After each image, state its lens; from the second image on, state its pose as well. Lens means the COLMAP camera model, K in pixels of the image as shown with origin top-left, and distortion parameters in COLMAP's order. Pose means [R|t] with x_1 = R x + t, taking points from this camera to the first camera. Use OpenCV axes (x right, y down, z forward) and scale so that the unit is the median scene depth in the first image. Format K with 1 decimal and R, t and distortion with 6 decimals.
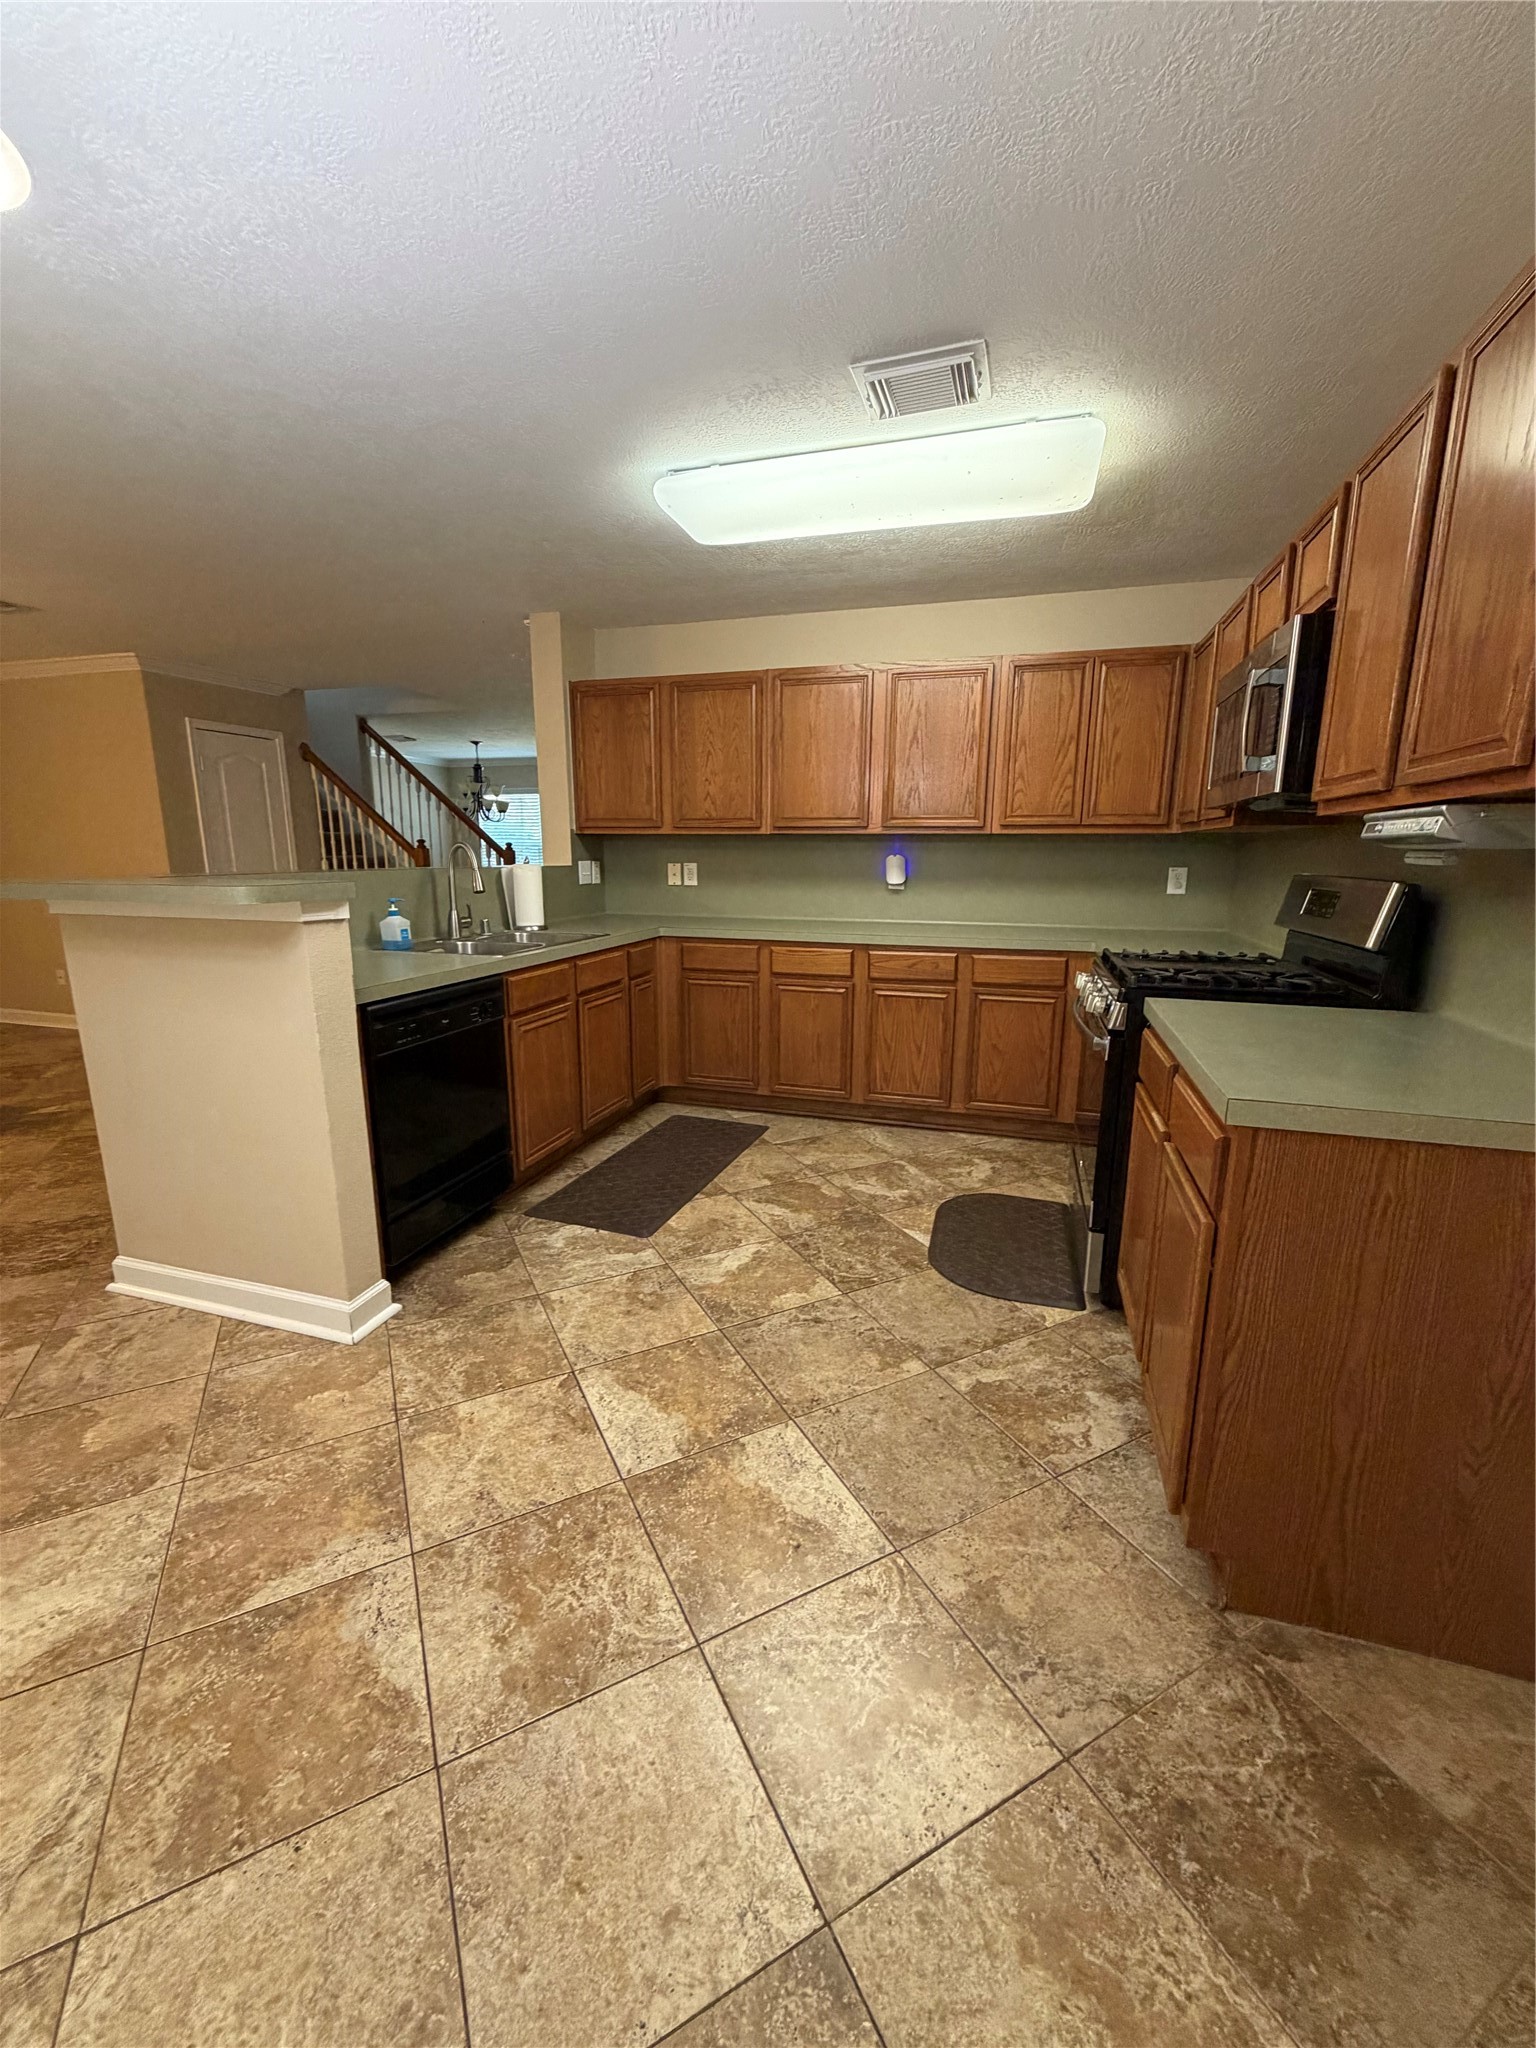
lens RADIAL K [[816.2, 0, 768.0], [0, 816.2, 1024.0], [0, 0, 1]] dist [0.000081, -0.000314]
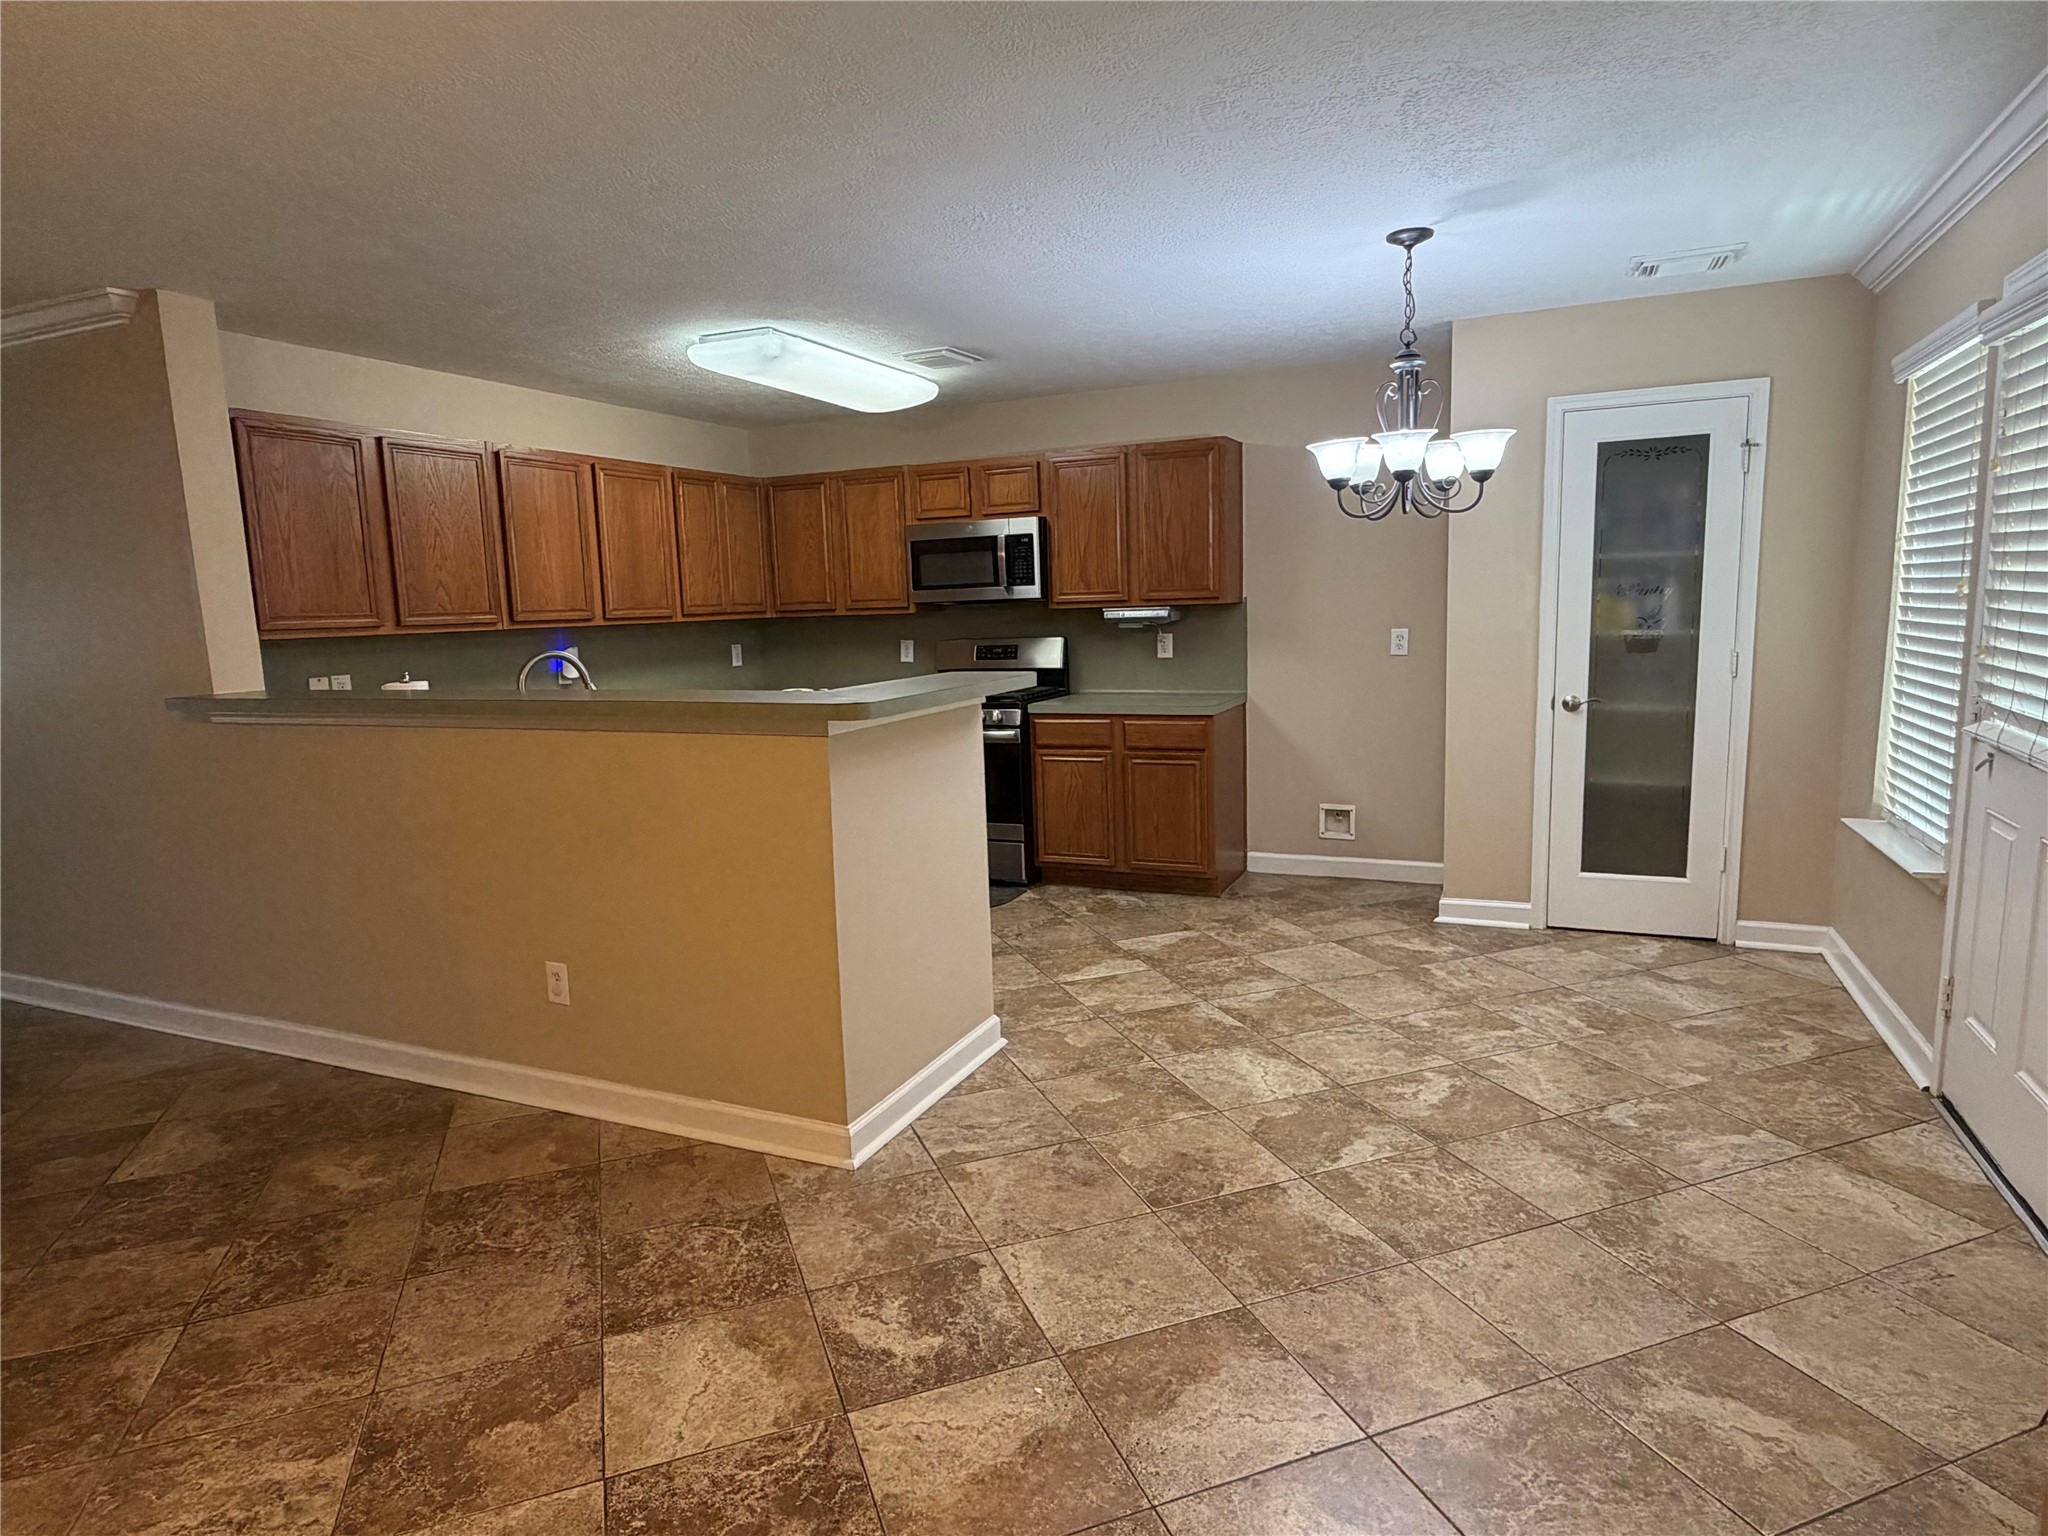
lens RADIAL K [[1186.3, 0, 1024.0], [0, 1186.3, 768.0], [0, 0, 1]] dist [-0.001146, -0.000084]
pose [[0.122415, -0.150977, 0.980928, -2.621106], [0.239458, 0.963656, 0.118436, -0.253529], [-0.963159, 0.220392, 0.154119, 0.724953]]
